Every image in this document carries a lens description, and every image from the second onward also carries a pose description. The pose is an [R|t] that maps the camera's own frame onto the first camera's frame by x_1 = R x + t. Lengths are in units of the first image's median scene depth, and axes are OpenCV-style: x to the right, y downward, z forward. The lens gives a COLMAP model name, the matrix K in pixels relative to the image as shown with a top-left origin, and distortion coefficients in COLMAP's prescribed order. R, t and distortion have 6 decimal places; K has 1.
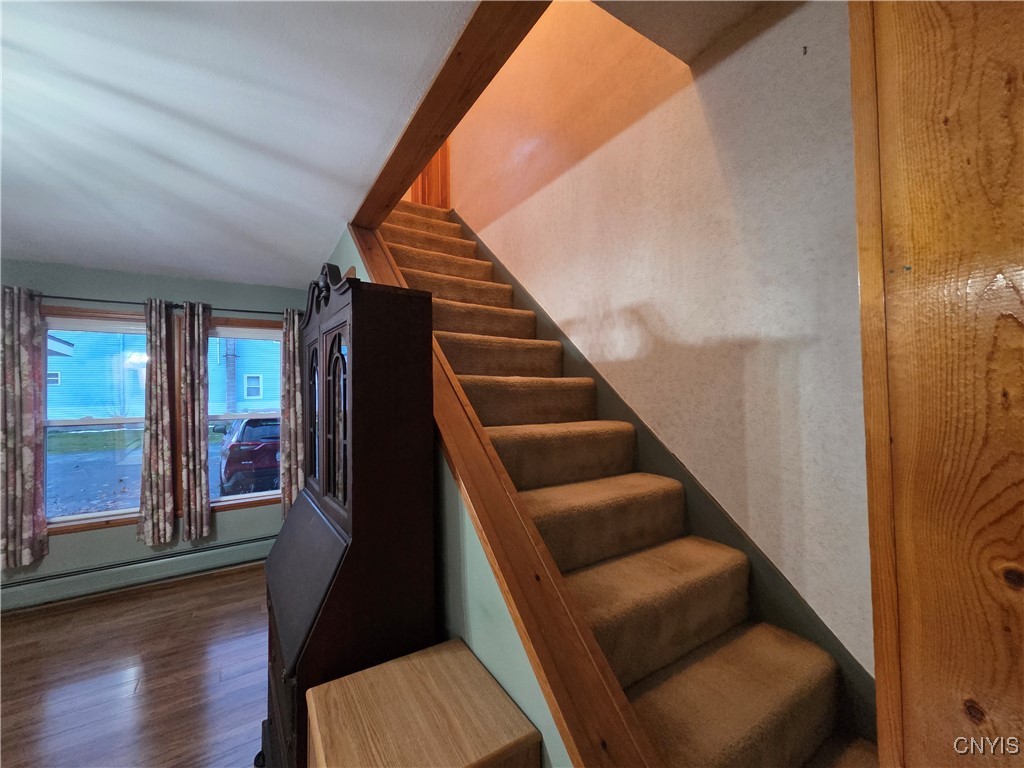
lens RADIAL K [[415.3, 0, 508.7], [0, 415.3, 382.3], [0, 0, 1]] dist [0.004095, -0.001326]
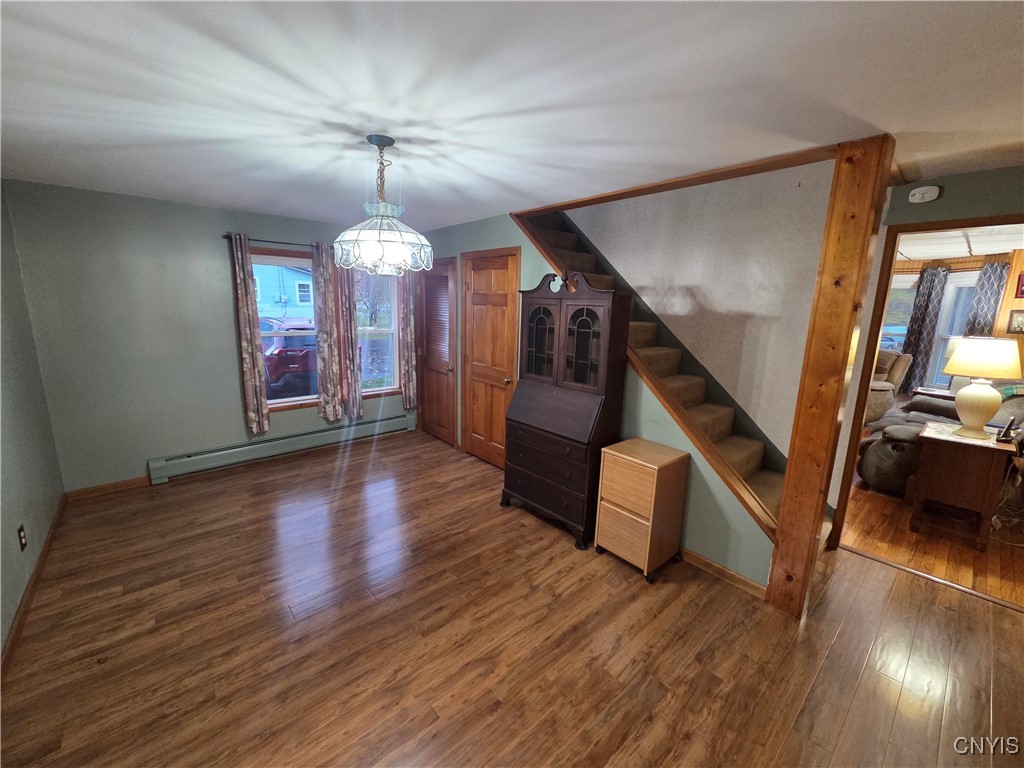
lens RADIAL K [[415.3, 0, 508.3], [0, 415.3, 381.8], [0, 0, 1]] dist [0.004095, -0.001326]
pose [[0.987866, 0.011678, 0.154868, -0.487887], [-0.044587, 0.976518, 0.210773, -0.076301], [-0.148769, -0.215120, 0.965190, -0.479856]]
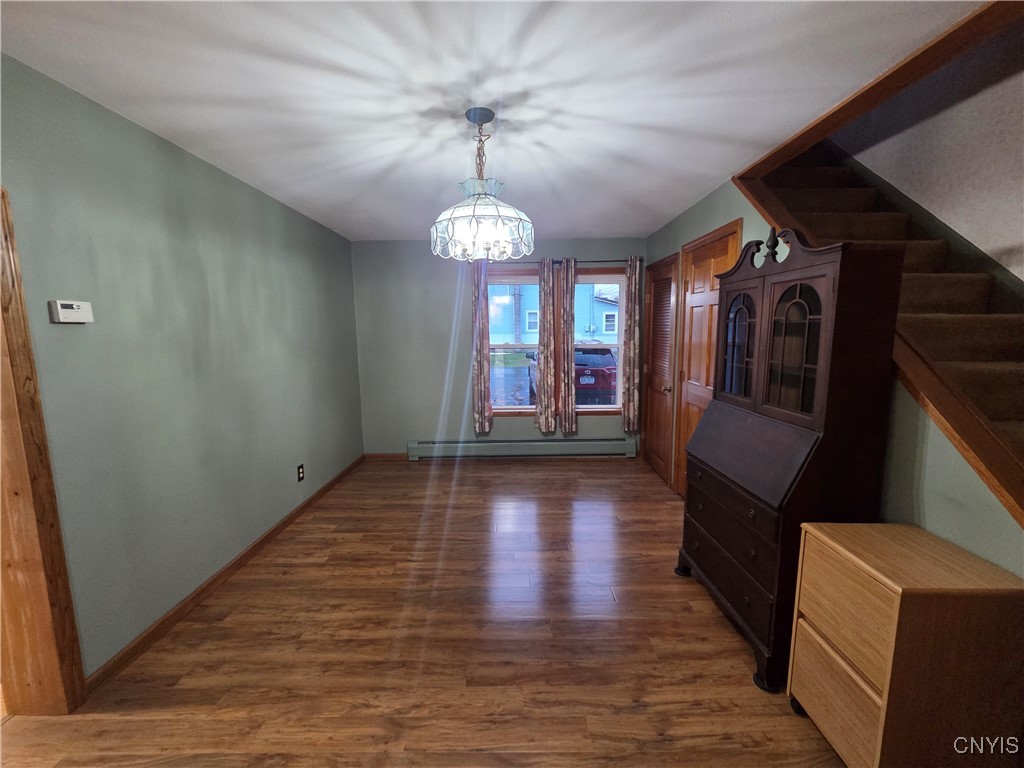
lens RADIAL K [[415.3, 0, 510.3], [0, 415.3, 382.9], [0, 0, 1]] dist [0.004095, -0.001326]
pose [[0.841849, 0.077987, -0.534048, -0.192796], [0.007136, 0.987811, 0.155497, -0.007500], [0.539665, -0.134716, 0.831031, -0.268745]]
